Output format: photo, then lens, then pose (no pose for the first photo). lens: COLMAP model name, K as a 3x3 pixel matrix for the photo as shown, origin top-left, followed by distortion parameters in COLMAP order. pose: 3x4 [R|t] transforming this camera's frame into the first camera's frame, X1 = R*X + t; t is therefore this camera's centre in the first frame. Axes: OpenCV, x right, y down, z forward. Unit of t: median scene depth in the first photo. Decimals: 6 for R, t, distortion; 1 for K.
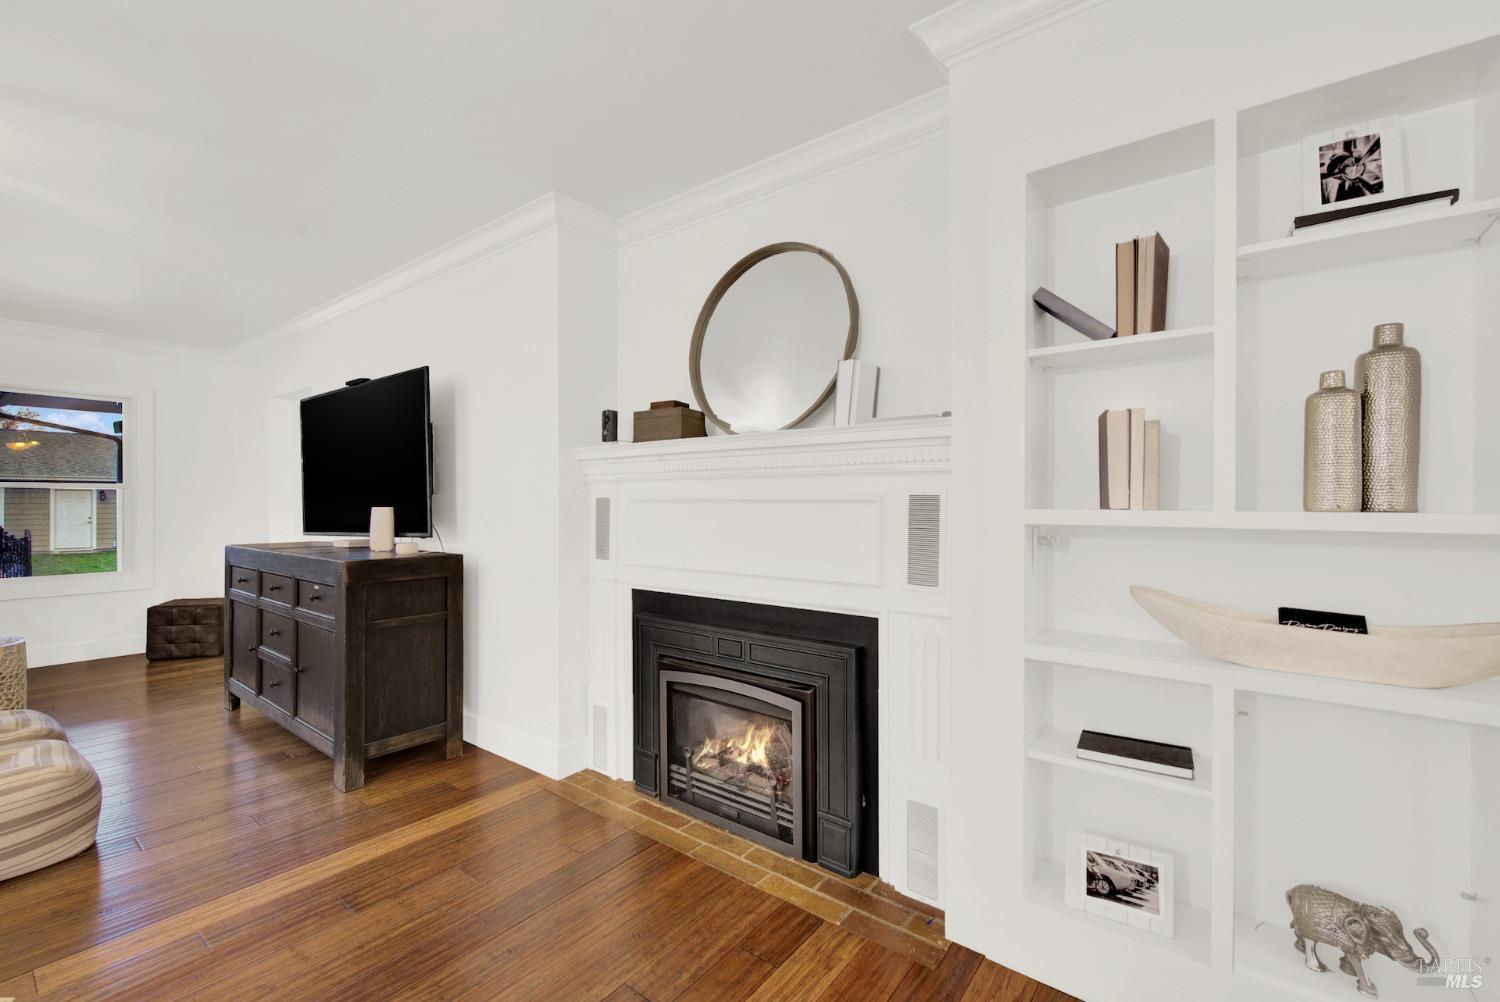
lens RADIAL K [[638.6, 0, 746.6], [0, 638.6, 499.4], [0, 0, 1]] dist [0.000444, -0.000891]
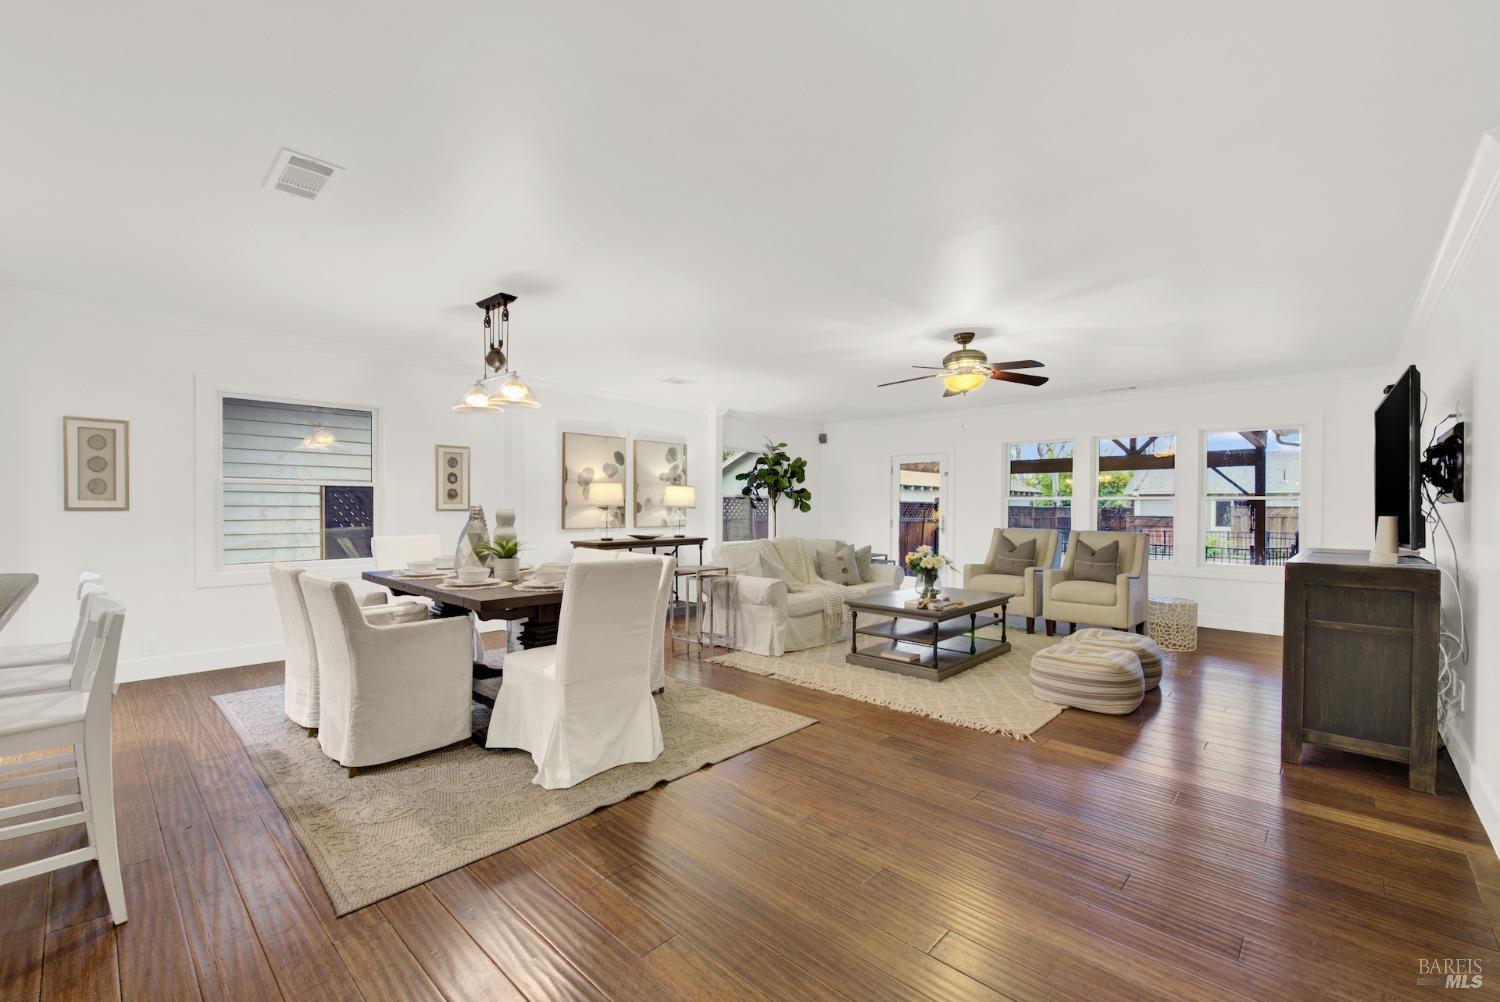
lens RADIAL K [[638.6, 0, 753.3], [0, 638.6, 510.0], [0, 0, 1]] dist [0.000444, -0.000891]
pose [[-0.093791, 0.000679, -0.995592, 0.568016], [-0.001799, 0.999998, 0.000852, 0.002926], [0.995590, 0.001871, -0.093790, 0.137103]]
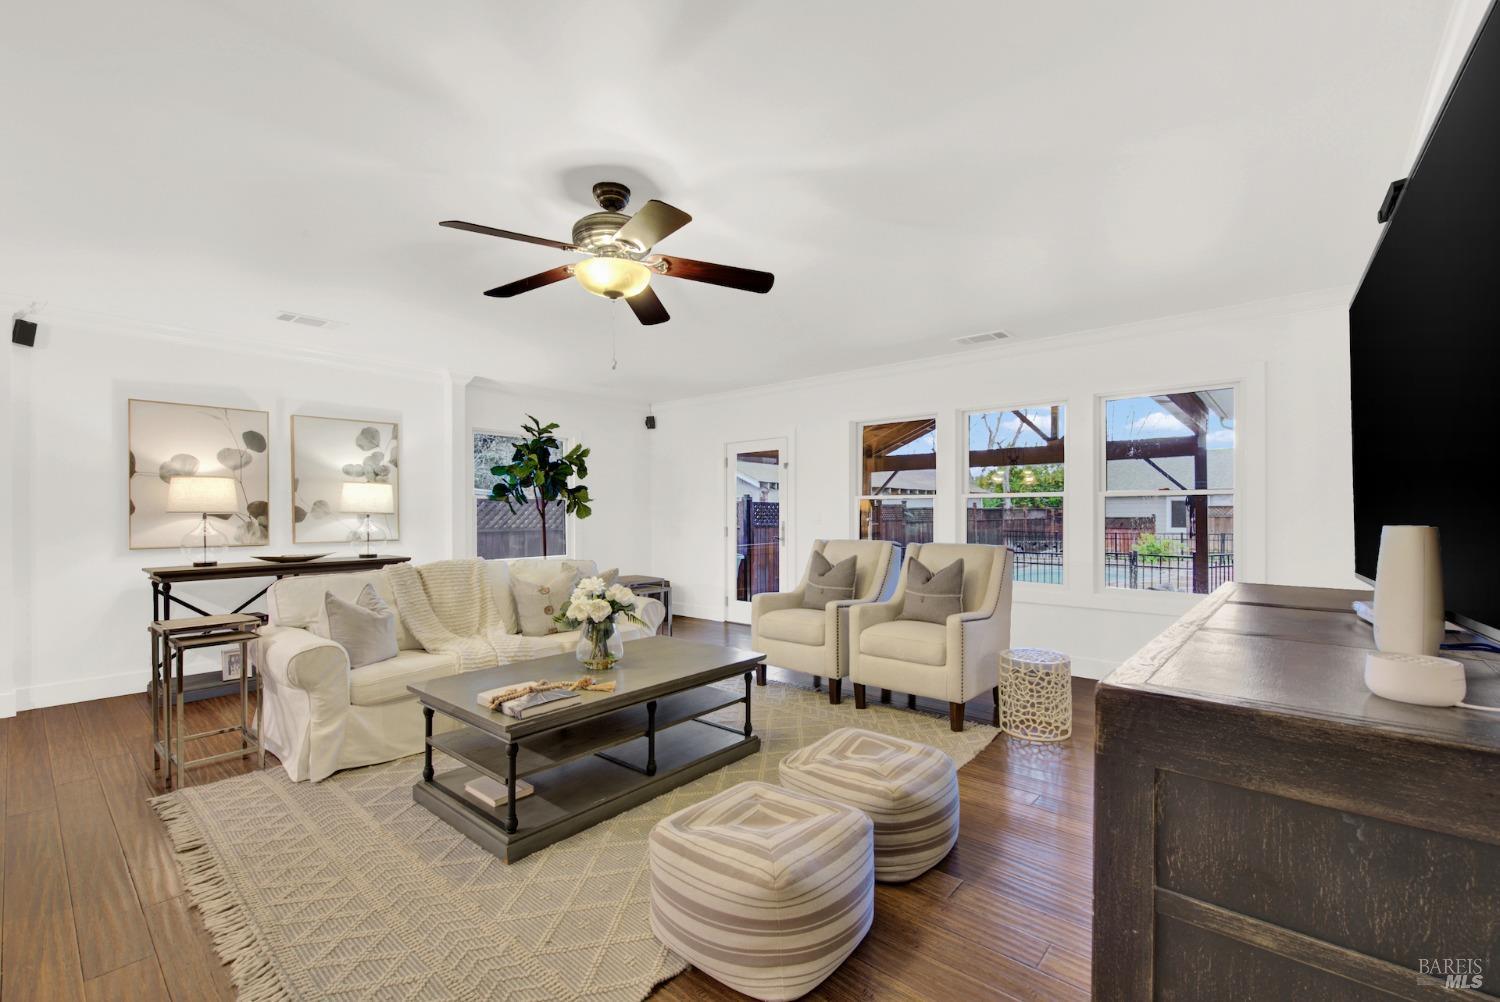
lens RADIAL K [[638.6, 0, 760.0], [0, 638.6, 510.4], [0, 0, 1]] dist [0.000444, -0.000891]
pose [[-0.051130, -0.004074, -0.998684, -0.249861], [0.007274, 0.999964, -0.004451, 0.001765], [0.998665, -0.007492, -0.051099, 0.773071]]
